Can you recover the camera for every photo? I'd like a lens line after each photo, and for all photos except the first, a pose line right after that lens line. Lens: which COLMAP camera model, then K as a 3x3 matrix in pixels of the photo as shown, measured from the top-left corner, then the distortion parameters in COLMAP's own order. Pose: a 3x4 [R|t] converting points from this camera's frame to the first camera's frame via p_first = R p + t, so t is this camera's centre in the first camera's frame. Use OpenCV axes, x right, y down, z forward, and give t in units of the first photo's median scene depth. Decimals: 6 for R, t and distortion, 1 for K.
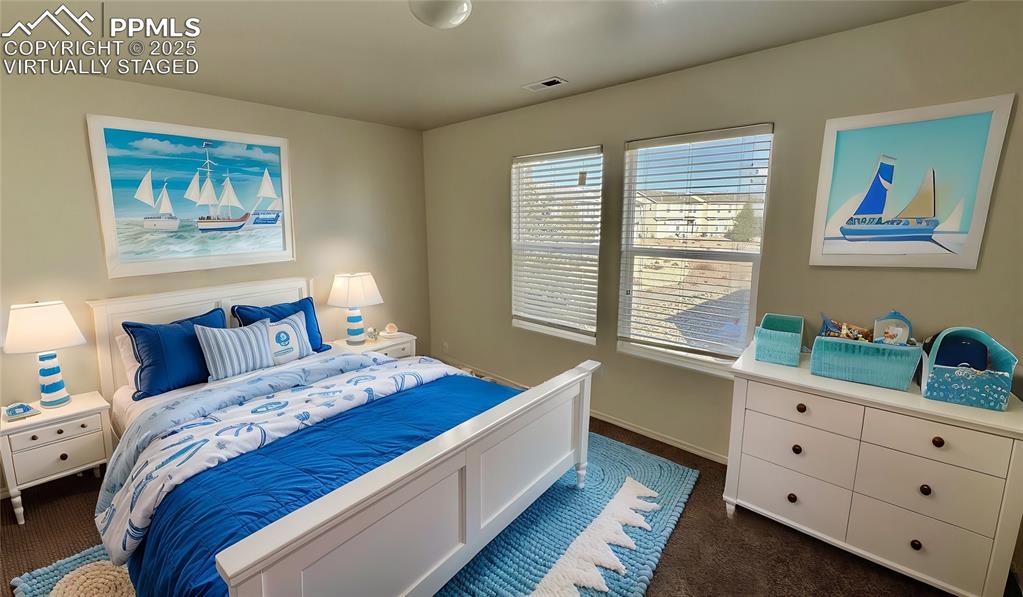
lens RADIAL K [[431.9, 0, 513.9], [0, 431.9, 299.4], [0, 0, 1]] dist [-0.000501, -0.000131]
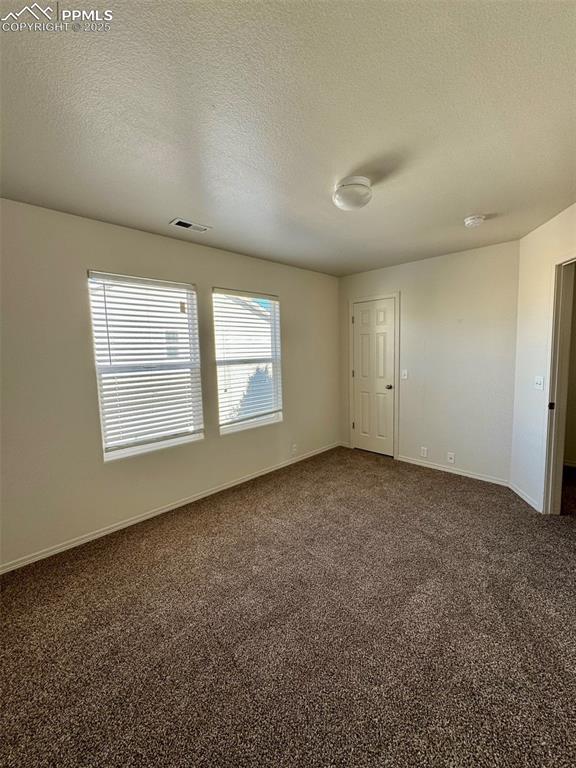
lens RADIAL K [[307.7, 0, 289.9], [0, 307.7, 381.0], [0, 0, 1]] dist [-0.000595, -0.000262]
pose [[0.037628, -0.097654, 0.994509, -0.819087], [0.210091, 0.973744, 0.087666, -0.101352], [-0.976958, 0.205638, 0.057156, 0.790625]]
